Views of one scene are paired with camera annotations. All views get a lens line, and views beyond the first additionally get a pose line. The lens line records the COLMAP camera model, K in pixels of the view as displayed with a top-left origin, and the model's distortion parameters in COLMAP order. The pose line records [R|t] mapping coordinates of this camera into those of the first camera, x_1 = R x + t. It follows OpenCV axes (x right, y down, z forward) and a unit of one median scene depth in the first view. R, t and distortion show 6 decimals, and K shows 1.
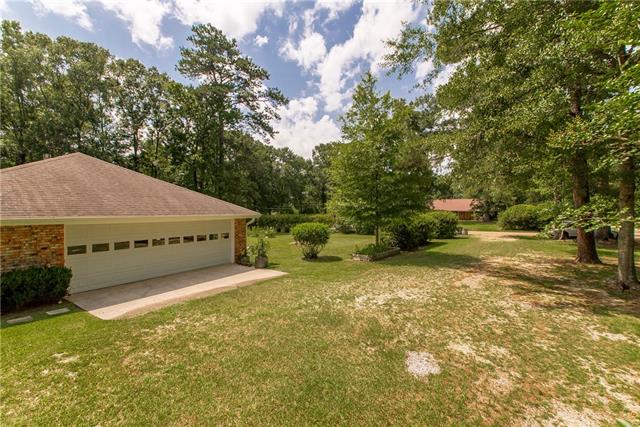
lens RADIAL K [[285.8, 0, 320.3], [0, 285.8, 209.1], [0, 0, 1]] dist [0.024255, -0.000071]
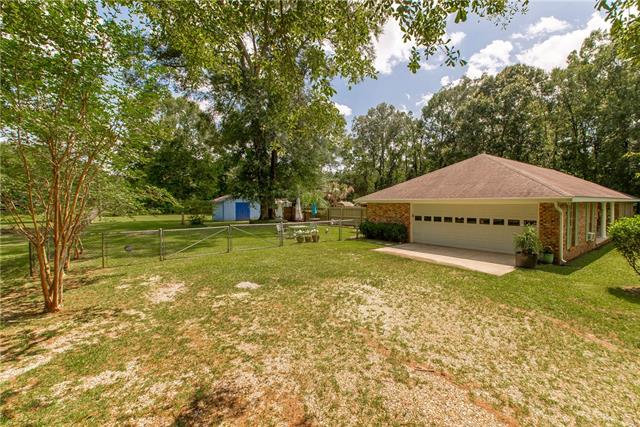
lens RADIAL K [[285.8, 0, 320.3], [0, 285.8, 209.1], [0, 0, 1]] dist [0.024255, -0.000071]
pose [[-0.371420, 0.014510, -0.928351, 0.975553], [0.004246, 0.999894, 0.013930, 0.064137], [0.928455, 0.001233, -0.371443, 1.156619]]
